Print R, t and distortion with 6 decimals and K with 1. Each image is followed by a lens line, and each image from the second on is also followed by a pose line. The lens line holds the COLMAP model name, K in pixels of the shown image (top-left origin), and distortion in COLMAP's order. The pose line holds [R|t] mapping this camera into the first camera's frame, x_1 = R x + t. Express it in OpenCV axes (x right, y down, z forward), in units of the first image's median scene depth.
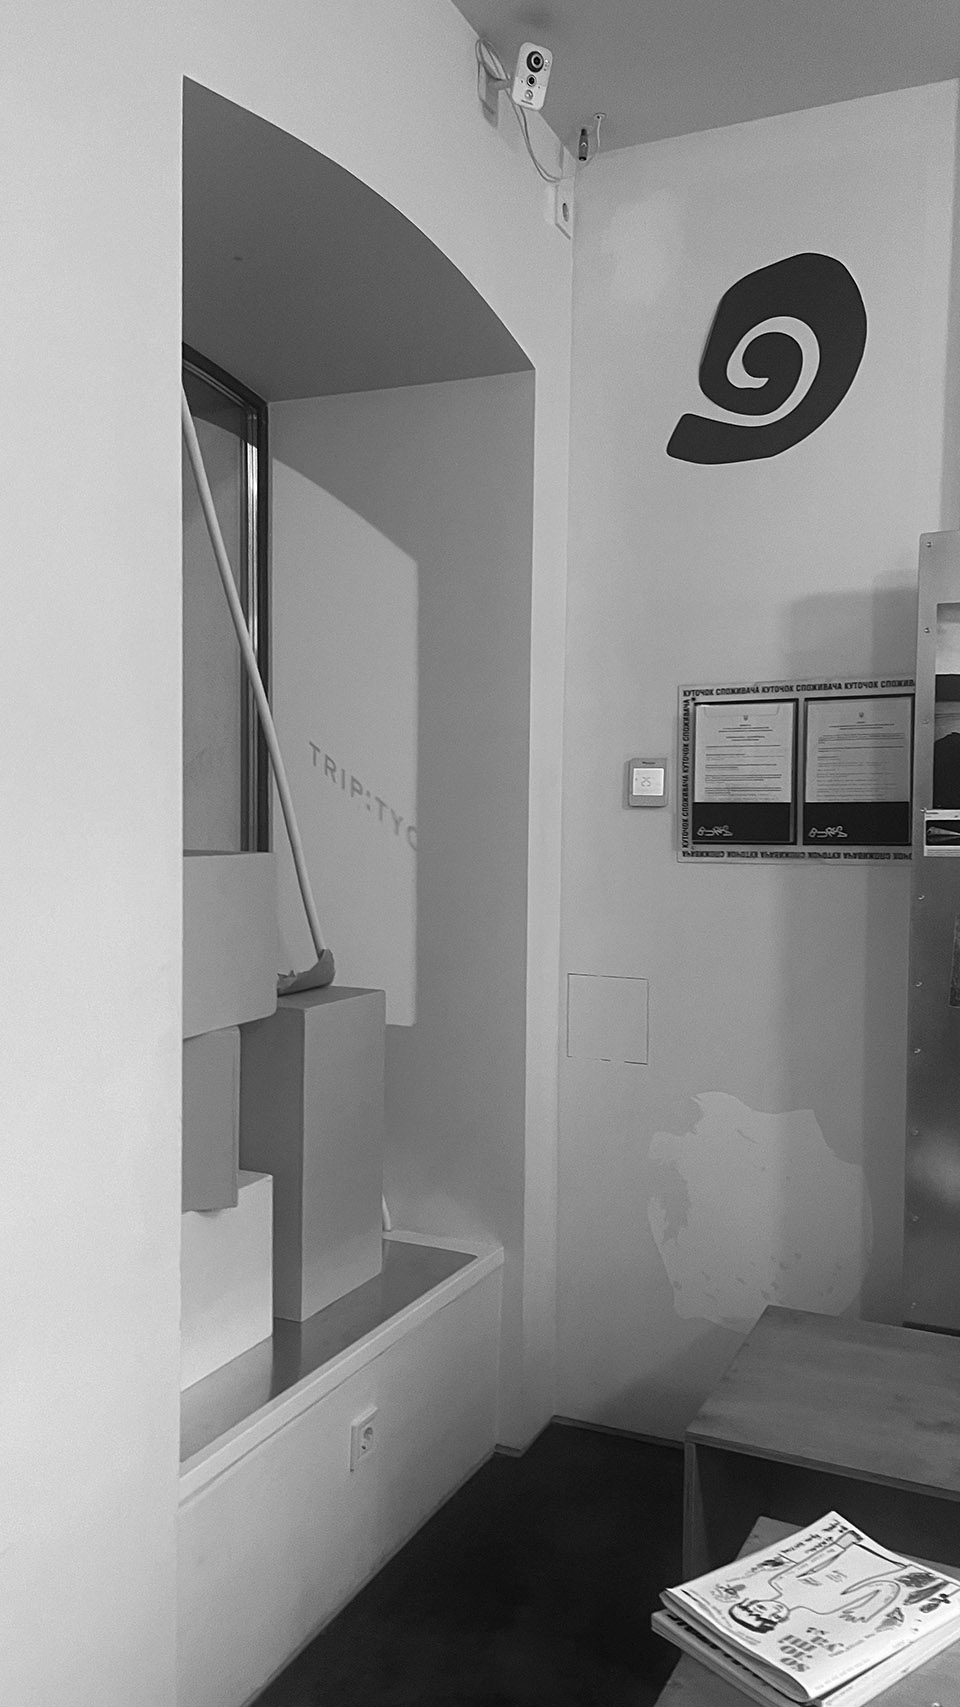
lens RADIAL K [[1198.3, 0, 483.3], [0, 1198.3, 859.1], [0, 0, 1]] dist [0.074722, -0.100526]
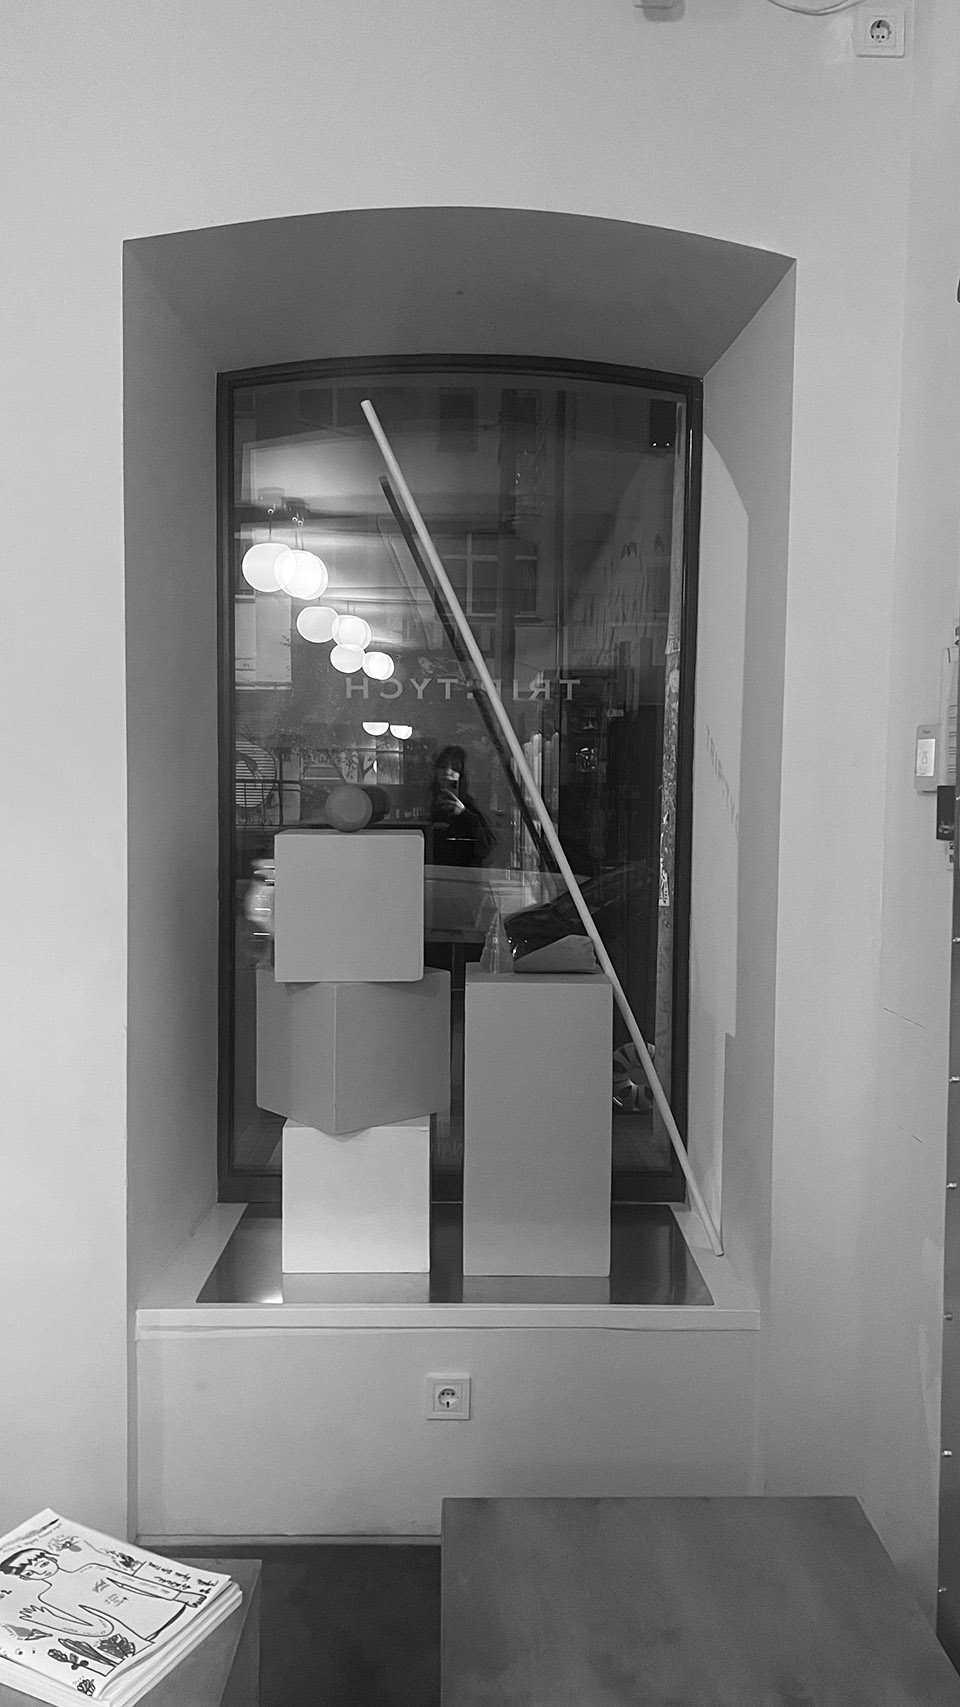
lens RADIAL K [[1198.3, 0, 483.3], [0, 1198.3, 859.1], [0, 0, 1]] dist [0.074722, -0.100526]
pose [[0.487171, 0.042577, -0.872268, 0.804358], [-0.035497, 0.998951, 0.028935, -0.017721], [0.872585, 0.016867, 0.488171, 0.505577]]
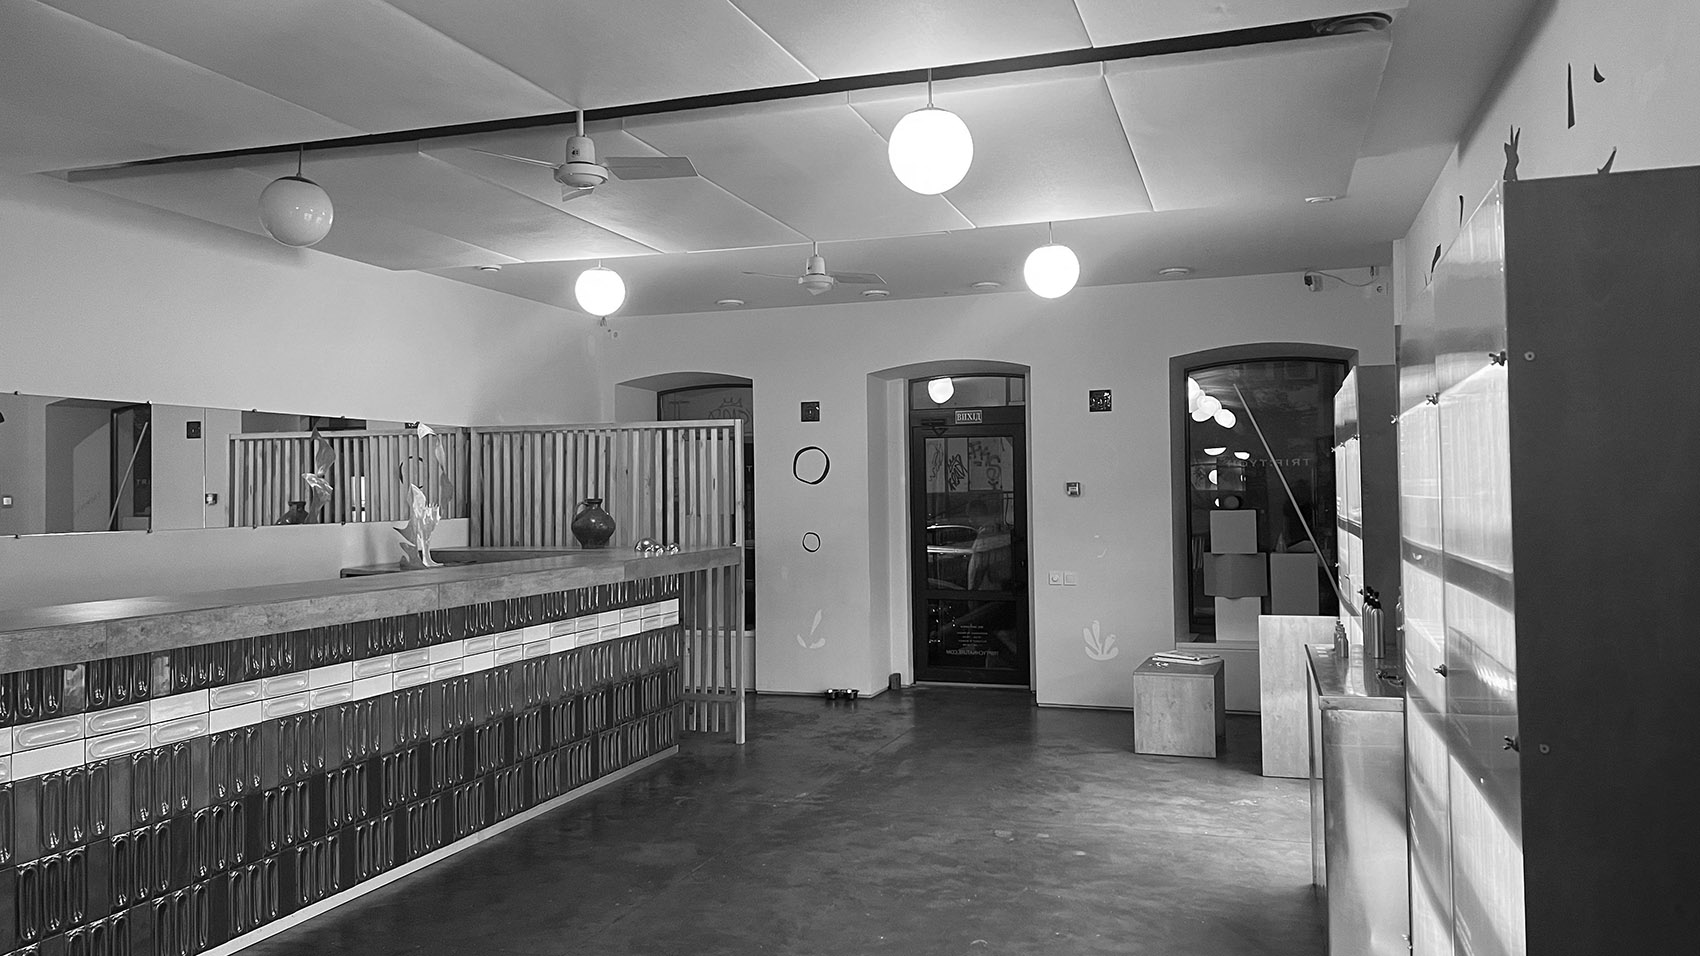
lens RADIAL K [[1280.5, 0, 850.0], [0, 1280.5, 478.0], [0, 0, 1]] dist [0.099896, -0.132914]
pose [[0.150604, -0.031023, -0.988107, 3.557542], [-0.016985, 0.999279, -0.033963, 0.051349], [0.988448, 0.021898, 0.149968, -0.835668]]
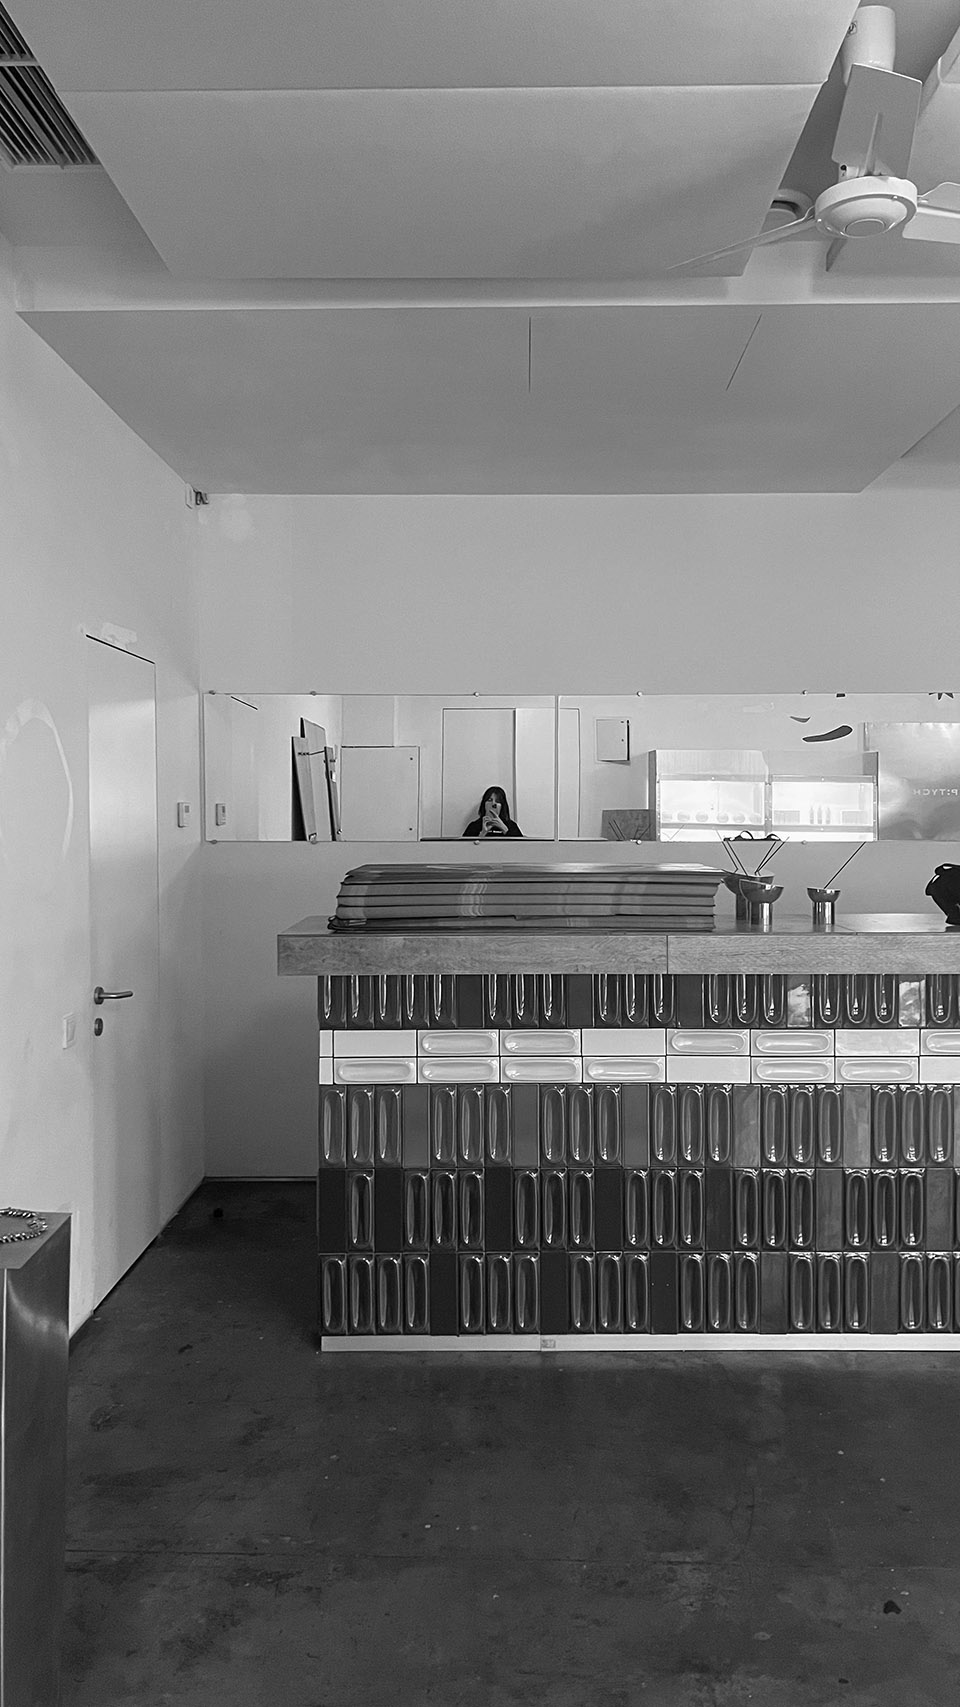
lens RADIAL K [[1198.3, 0, 483.3], [0, 1198.3, 859.1], [0, 0, 1]] dist [0.074722, -0.100526]
pose [[-0.897695, 0.005067, -0.440587, 3.180938], [-0.025284, 0.997694, 0.062990, 0.039391], [0.439890, 0.067685, -0.895497, -0.650811]]
